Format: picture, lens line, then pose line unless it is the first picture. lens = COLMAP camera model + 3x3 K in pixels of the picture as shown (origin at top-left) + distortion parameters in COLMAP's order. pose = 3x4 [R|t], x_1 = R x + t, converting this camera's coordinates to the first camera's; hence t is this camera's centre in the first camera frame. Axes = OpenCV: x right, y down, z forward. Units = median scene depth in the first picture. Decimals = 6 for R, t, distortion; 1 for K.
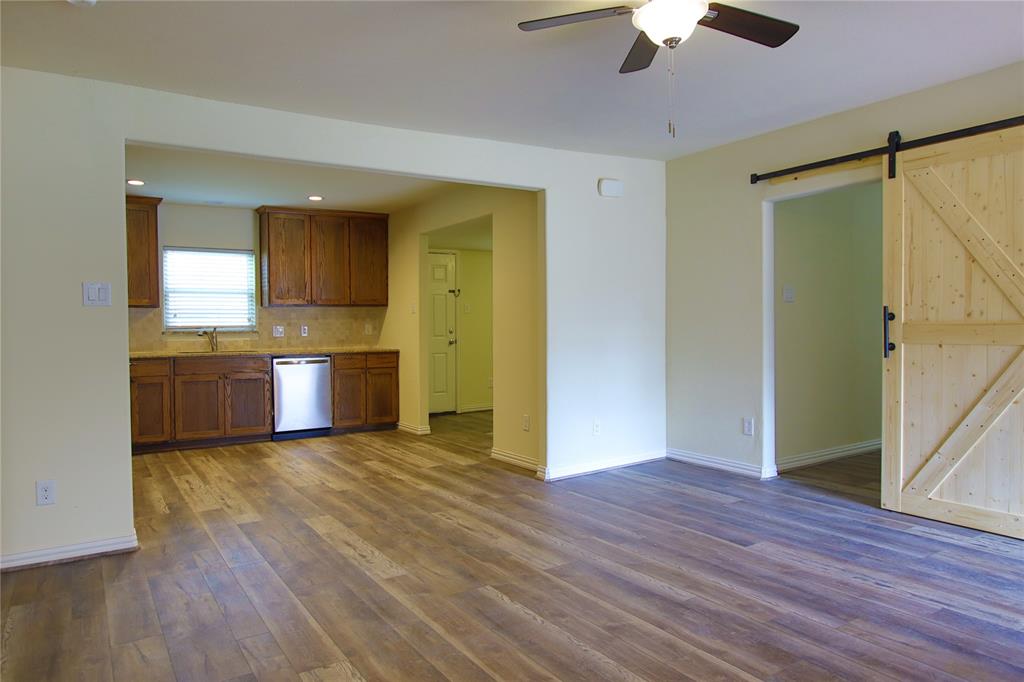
lens RADIAL K [[677.0, 0, 512.1], [0, 677.0, 341.7], [0, 0, 1]] dist [-0.015100, -0.000561]
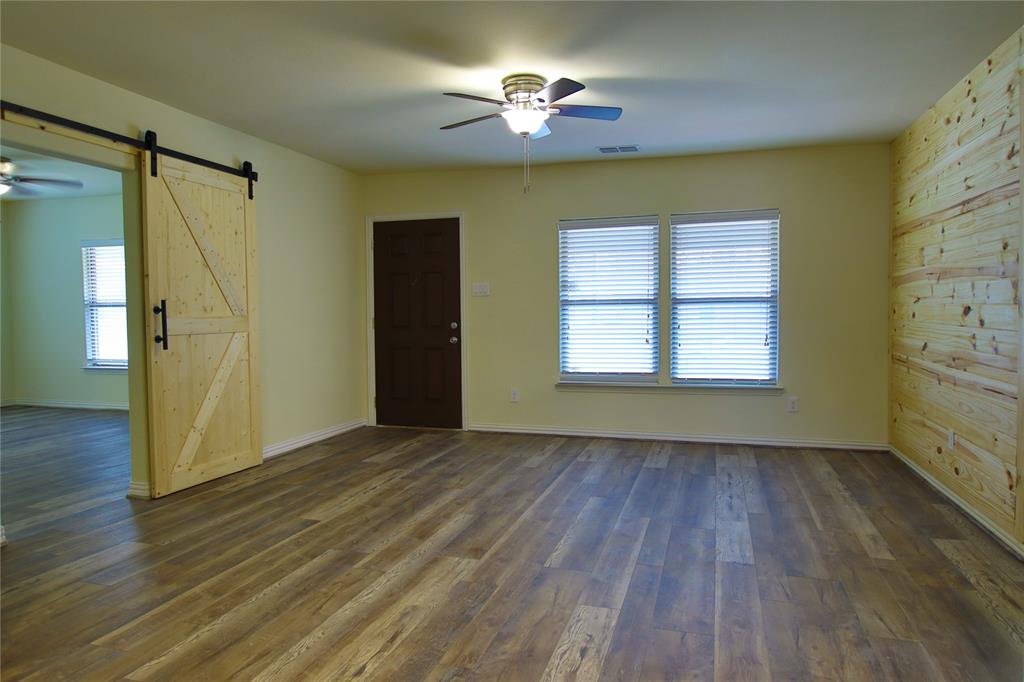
lens RADIAL K [[677.0, 0, 510.3], [0, 677.0, 343.6], [0, 0, 1]] dist [-0.015100, -0.000561]
pose [[-0.644238, -0.017865, 0.764617, -0.616623], [0.032946, 0.998151, 0.051081, -0.022253], [-0.764115, 0.058099, -0.642458, 1.329664]]
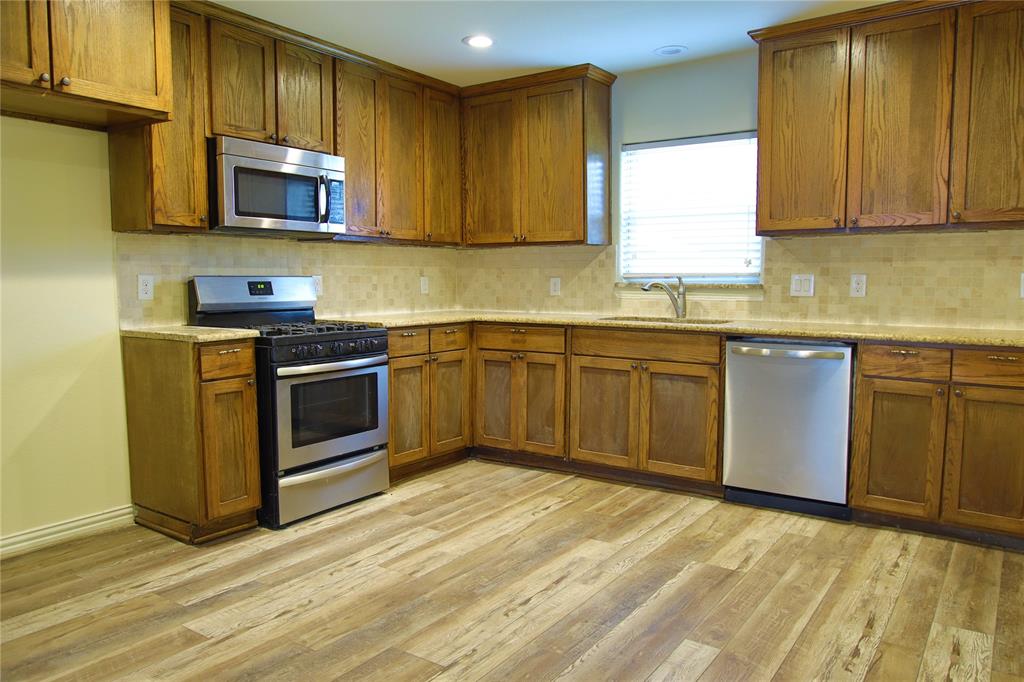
lens RADIAL K [[721.3, 0, 516.6], [0, 721.3, 347.5], [0, 0, 1]] dist [-0.012688, 0.003876]
pose [[0.383862, 0.097200, -0.918260, 0.141007], [-0.025933, 0.995187, 0.094502, -0.028900], [0.923026, -0.012462, 0.384535, 1.172991]]
